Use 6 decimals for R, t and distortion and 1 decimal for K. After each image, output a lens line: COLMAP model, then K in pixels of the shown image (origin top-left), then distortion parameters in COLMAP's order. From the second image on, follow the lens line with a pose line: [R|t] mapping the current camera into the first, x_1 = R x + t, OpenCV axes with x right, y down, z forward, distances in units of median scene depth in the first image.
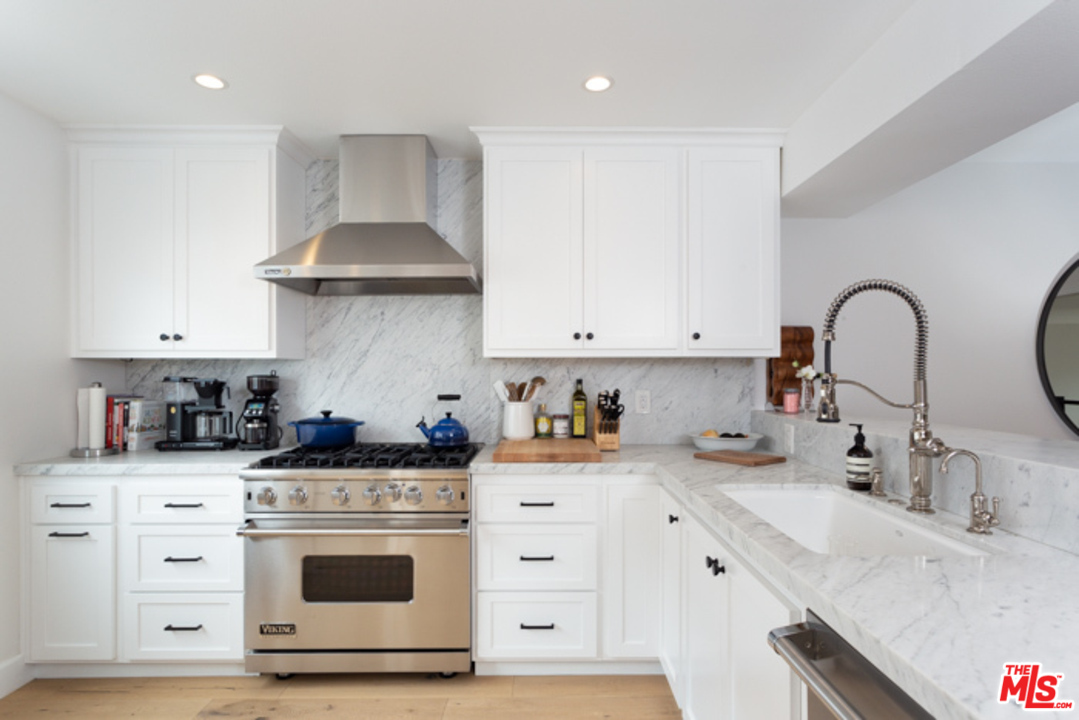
lens RADIAL K [[528.8, 0, 554.3], [0, 528.8, 366.4], [0, 0, 1]] dist [-0.003121, 0.000066]
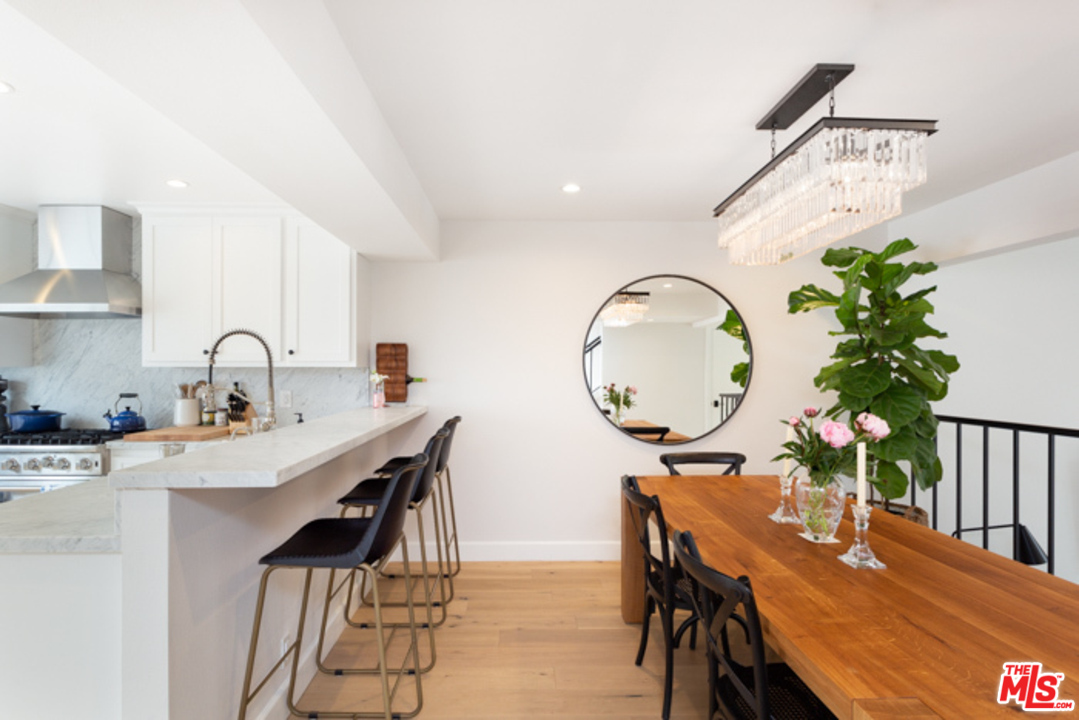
lens RADIAL K [[528.8, 0, 554.3], [0, 528.8, 366.4], [0, 0, 1]] dist [-0.003121, 0.000066]
pose [[0.999732, 0.002657, 0.022986, 0.823196], [-0.002861, 0.999957, 0.008843, -0.029987], [-0.022962, -0.008907, 0.999697, -0.366731]]
